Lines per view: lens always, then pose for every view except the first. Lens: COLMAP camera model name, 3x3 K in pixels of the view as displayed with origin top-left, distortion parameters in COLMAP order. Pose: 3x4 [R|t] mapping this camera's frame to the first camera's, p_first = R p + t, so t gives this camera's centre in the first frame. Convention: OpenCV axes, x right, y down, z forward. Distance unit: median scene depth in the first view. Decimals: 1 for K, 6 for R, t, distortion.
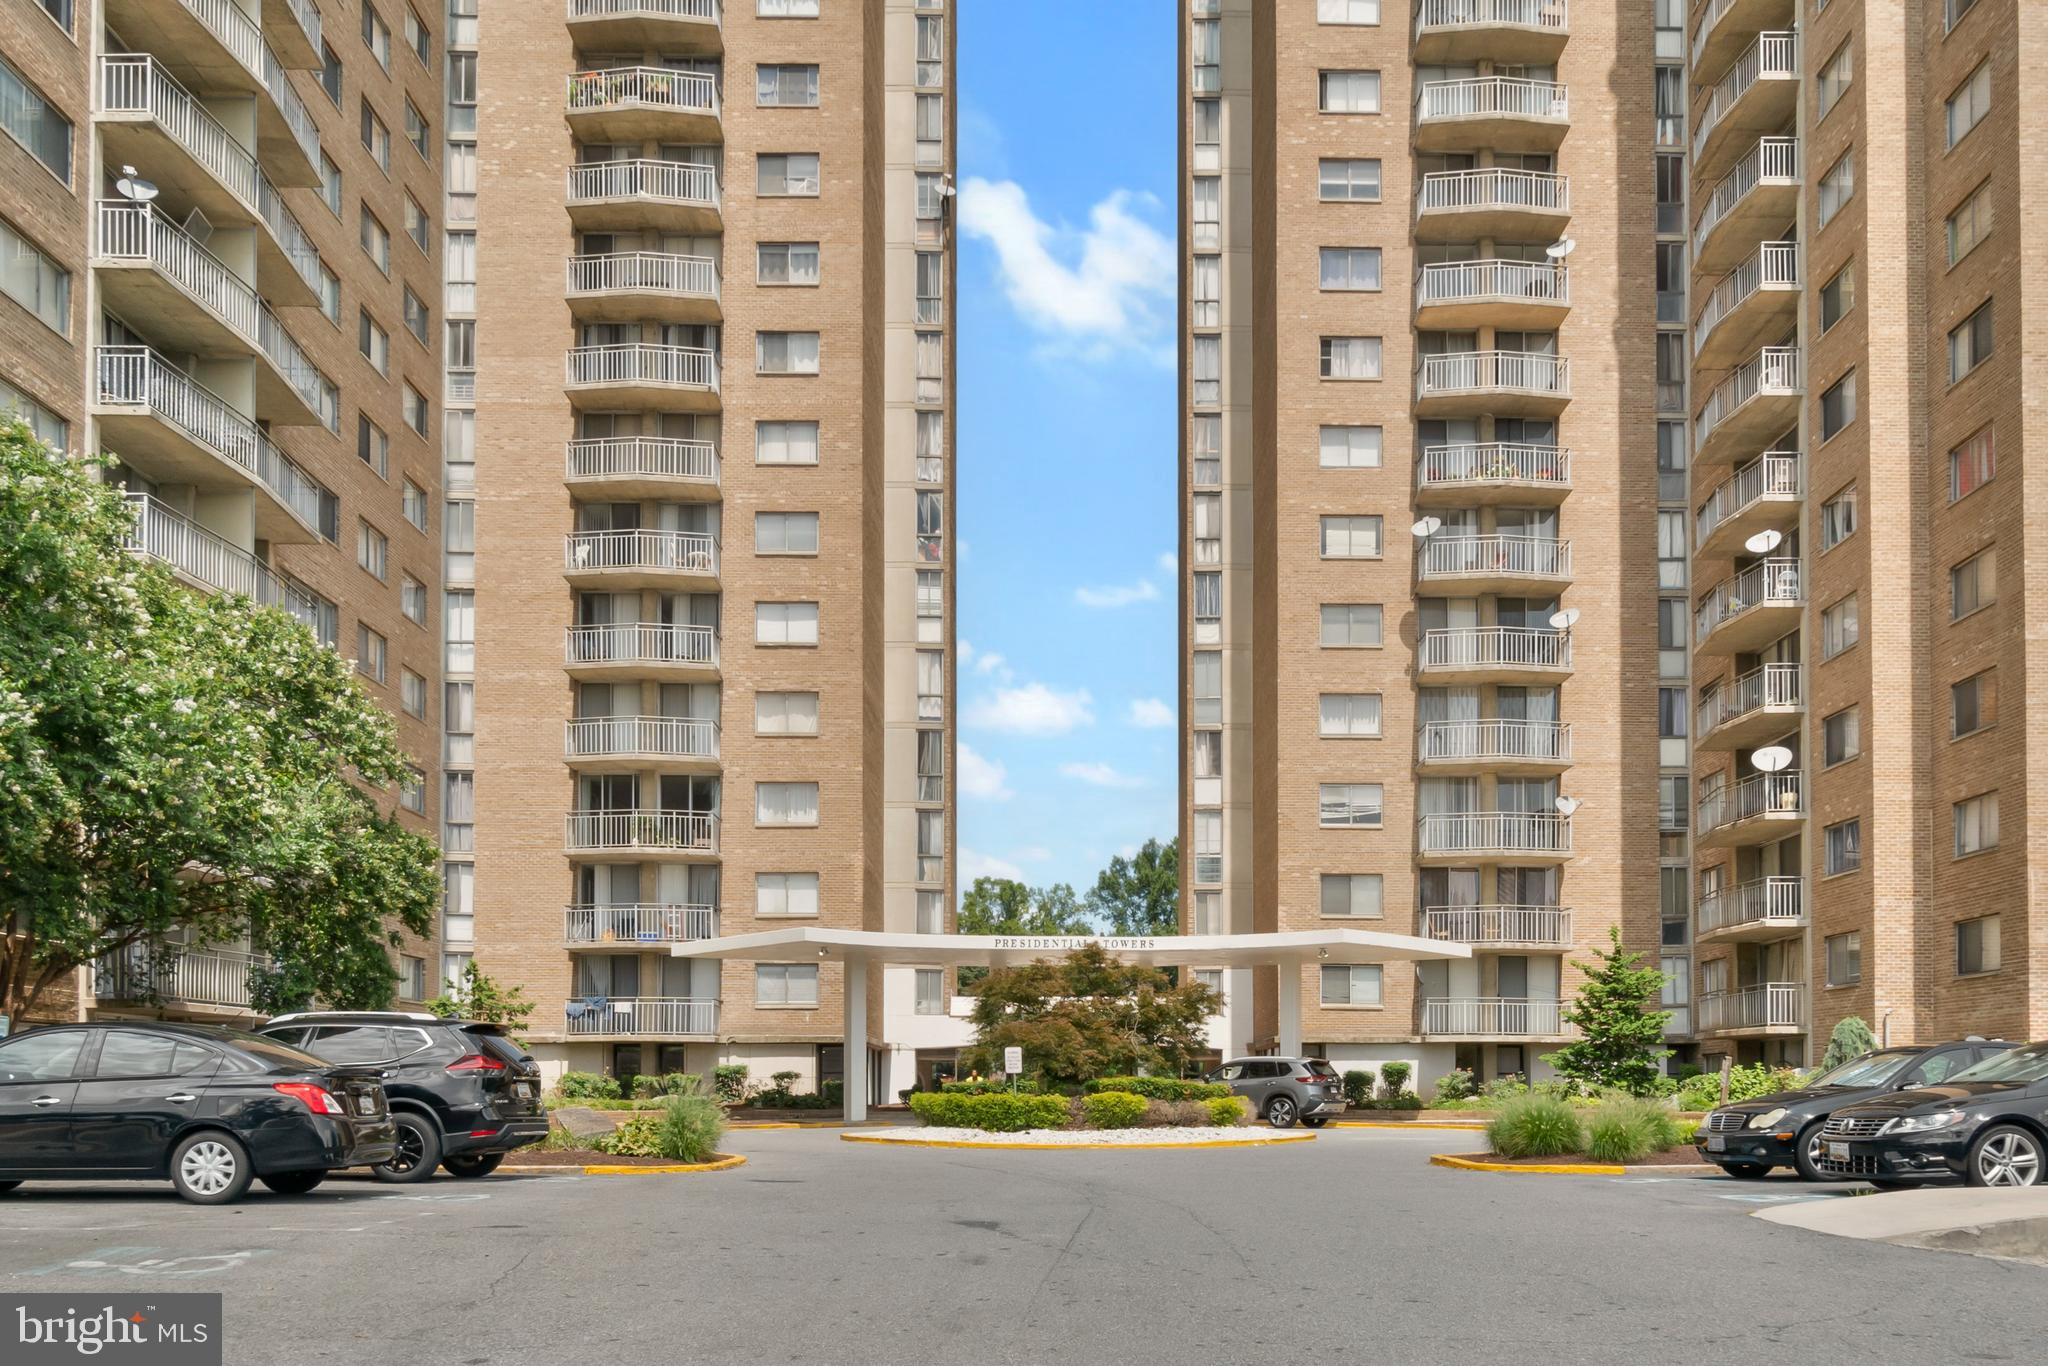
lens RADIAL K [[1220.2, 0, 1023.5], [0, 1220.2, 757.4], [0, 0, 1]] dist [-0.002274, 0.000944]
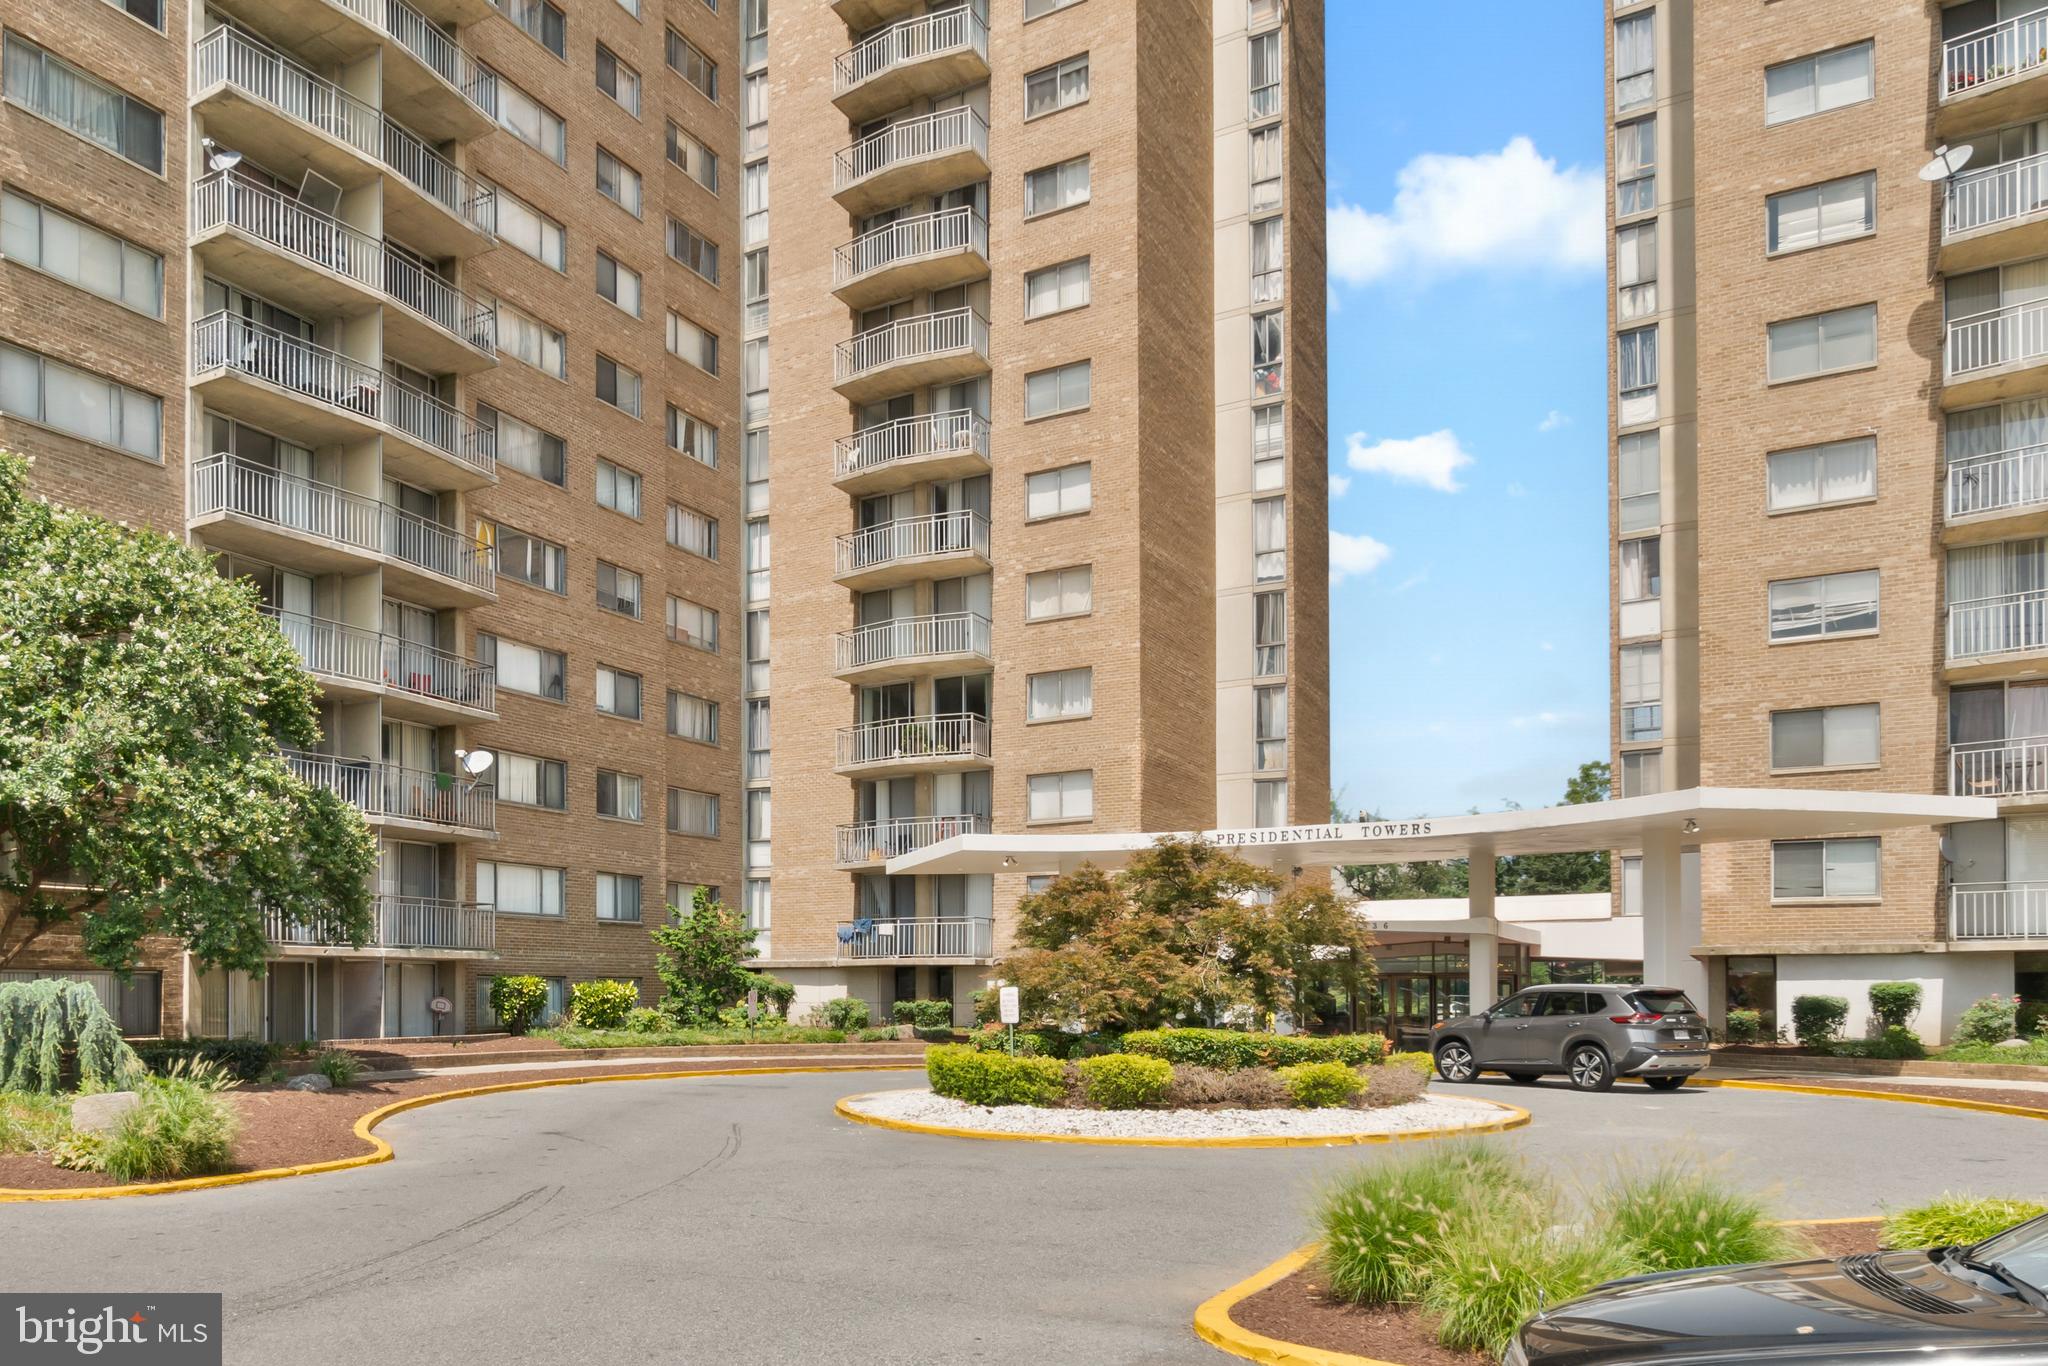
lens RADIAL K [[1220.2, 0, 1023.5], [0, 1220.2, 757.4], [0, 0, 1]] dist [-0.002274, 0.000944]
pose [[0.892549, -0.086804, -0.442517, 0.161487], [0.120460, 0.991534, 0.048468, 0.035364], [0.434563, -0.096565, 0.895450, 0.188826]]
